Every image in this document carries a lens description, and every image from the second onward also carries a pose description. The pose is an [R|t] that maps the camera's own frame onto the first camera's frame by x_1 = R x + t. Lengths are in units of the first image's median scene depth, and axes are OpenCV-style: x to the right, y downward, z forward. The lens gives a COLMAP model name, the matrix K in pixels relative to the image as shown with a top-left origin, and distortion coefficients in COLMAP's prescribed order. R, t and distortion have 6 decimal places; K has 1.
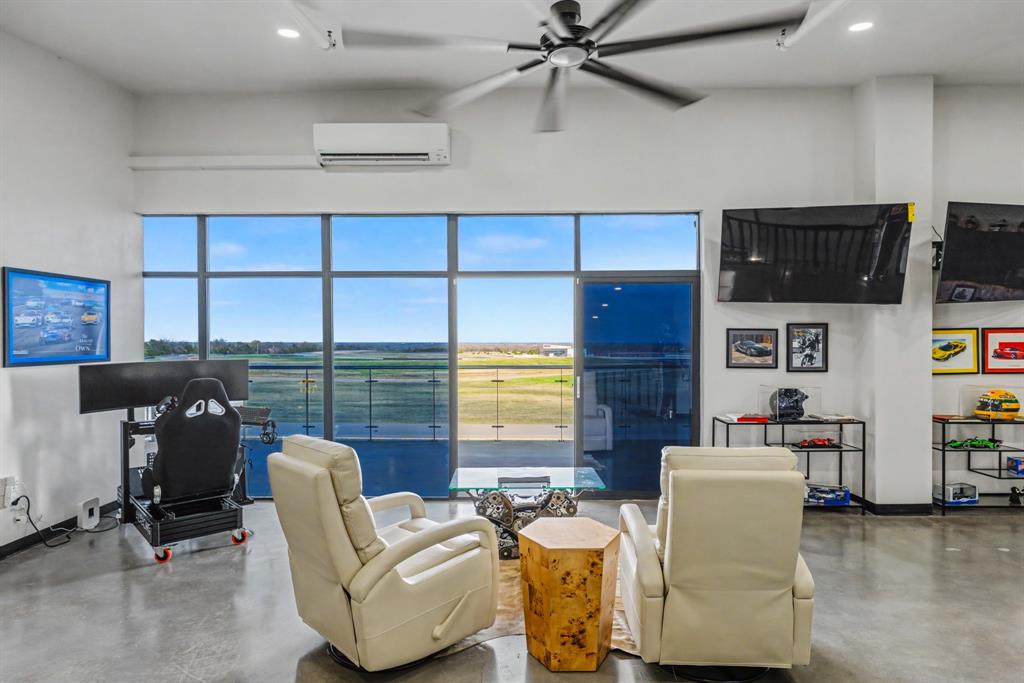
lens RADIAL K [[572.6, 0, 512.0], [0, 572.6, 341.5], [0, 0, 1]] dist [0.000142, -0.000693]
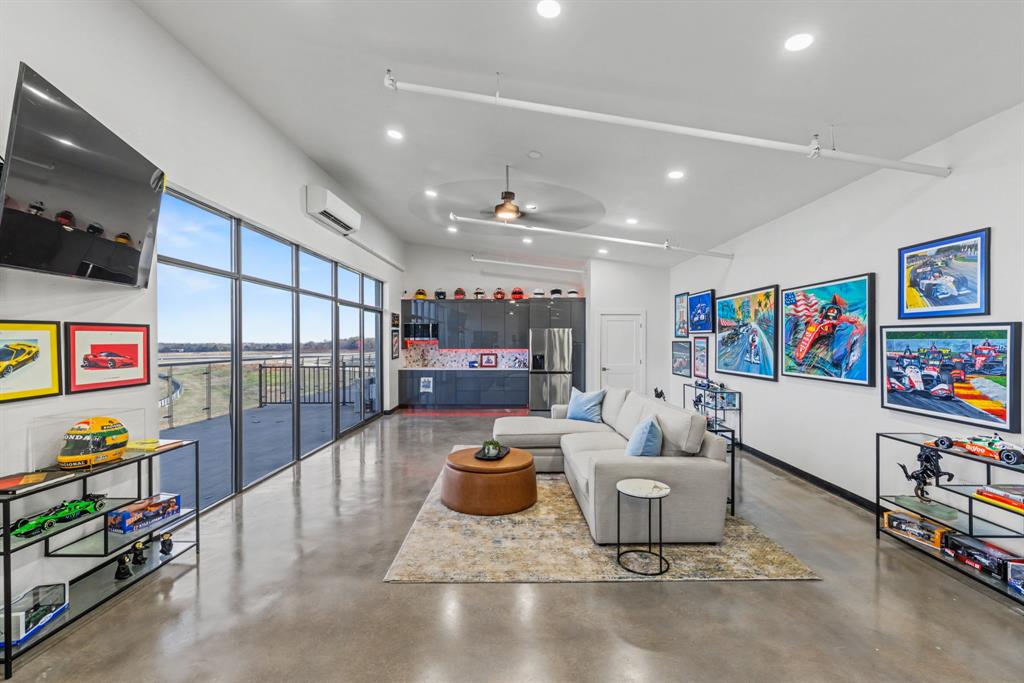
lens RADIAL K [[482.5, 0, 517.4], [0, 482.5, 345.7], [0, 0, 1]] dist [0.022019, -0.000182]
pose [[0.005779, -0.009129, 0.999942, 0.285703], [-0.001556, 0.999957, 0.009139, -0.003192], [-0.999982, -0.001609, 0.005765, 0.502081]]
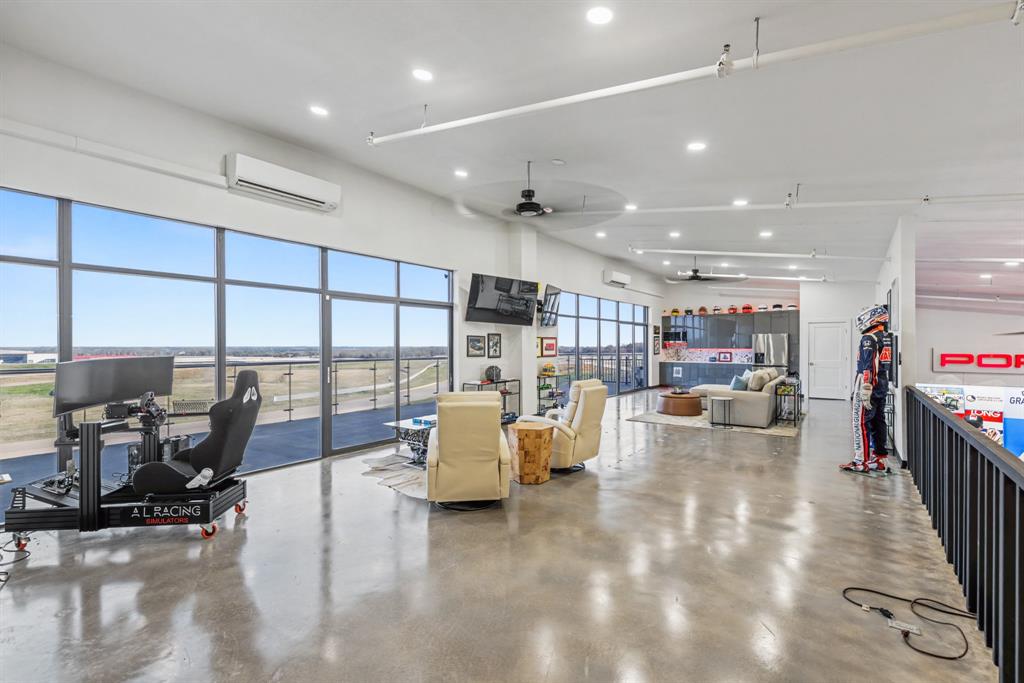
lens RADIAL K [[482.5, 0, 517.4], [0, 482.5, 345.7], [0, 0, 1]] dist [0.022019, -0.000182]
pose [[0.566031, -0.001049, 0.824383, -0.846573], [0.000071, 0.999999, 0.001223, 0.008722], [-0.824384, -0.000633, 0.566031, -0.024205]]
